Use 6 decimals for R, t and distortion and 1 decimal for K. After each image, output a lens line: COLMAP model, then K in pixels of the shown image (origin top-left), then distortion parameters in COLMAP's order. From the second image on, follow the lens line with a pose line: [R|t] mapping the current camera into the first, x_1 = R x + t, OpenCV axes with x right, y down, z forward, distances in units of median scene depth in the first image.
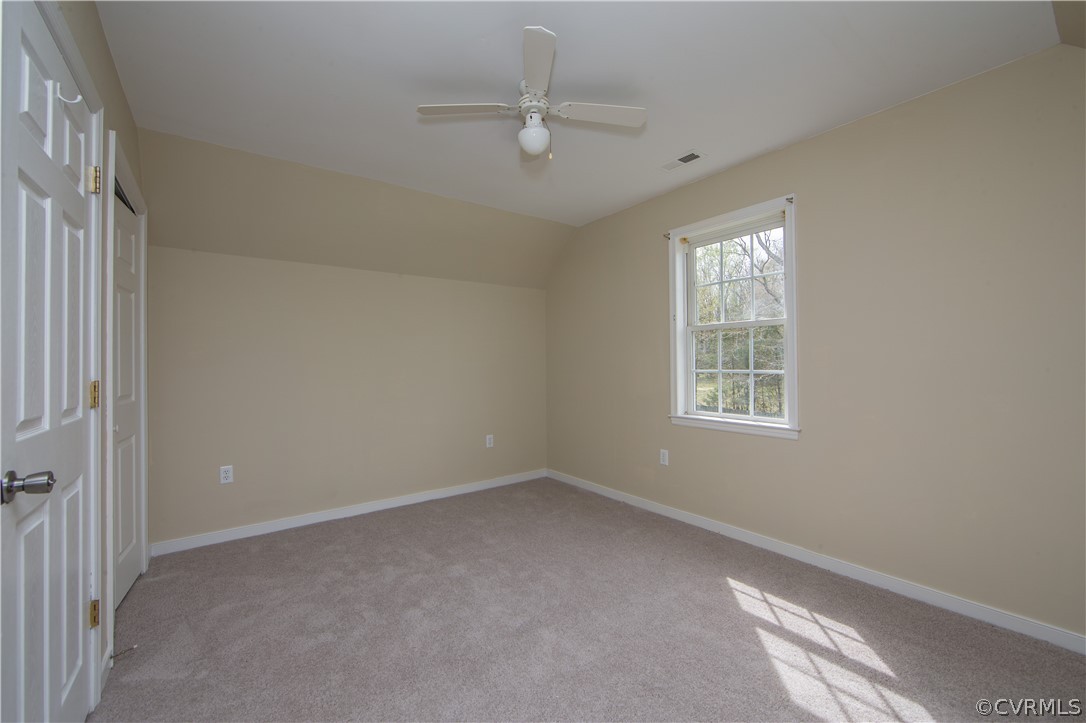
lens RADIAL K [[438.2, 0, 542.6], [0, 438.2, 361.3], [0, 0, 1]] dist [-0.015626, 0.002590]
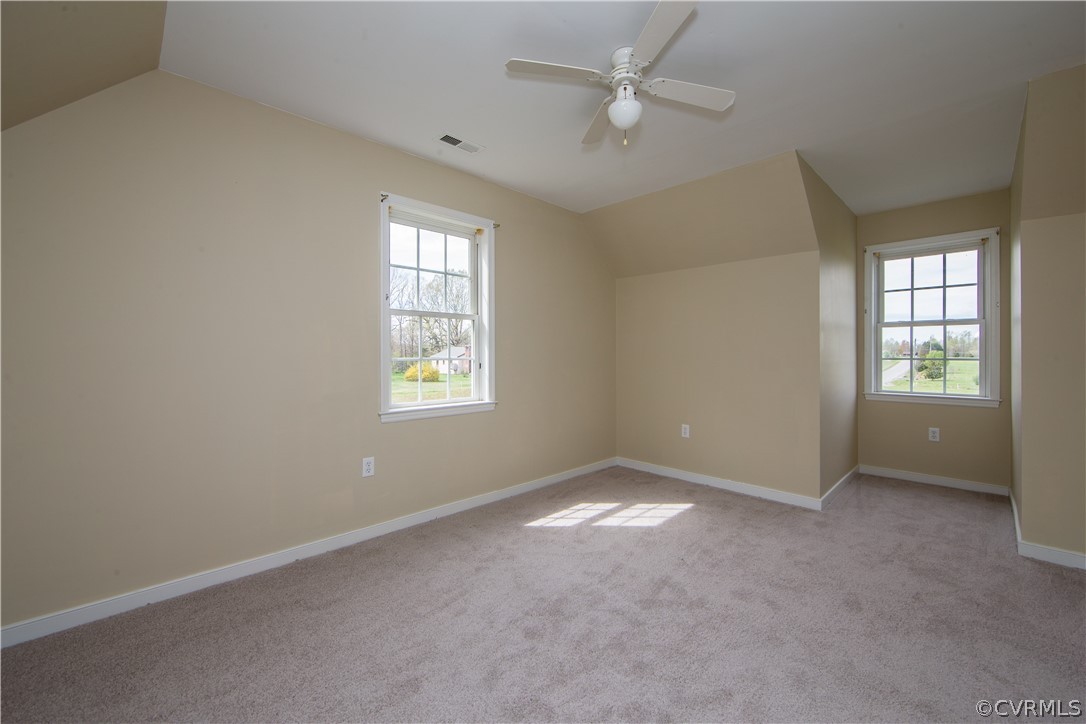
lens RADIAL K [[438.2, 0, 535.1], [0, 438.2, 360.3], [0, 0, 1]] dist [-0.015626, 0.002590]
pose [[-0.151469, -0.004322, 0.988453, -0.913484], [-0.003069, 0.999988, 0.003903, 0.029931], [-0.988457, -0.002443, -0.151481, 1.328217]]
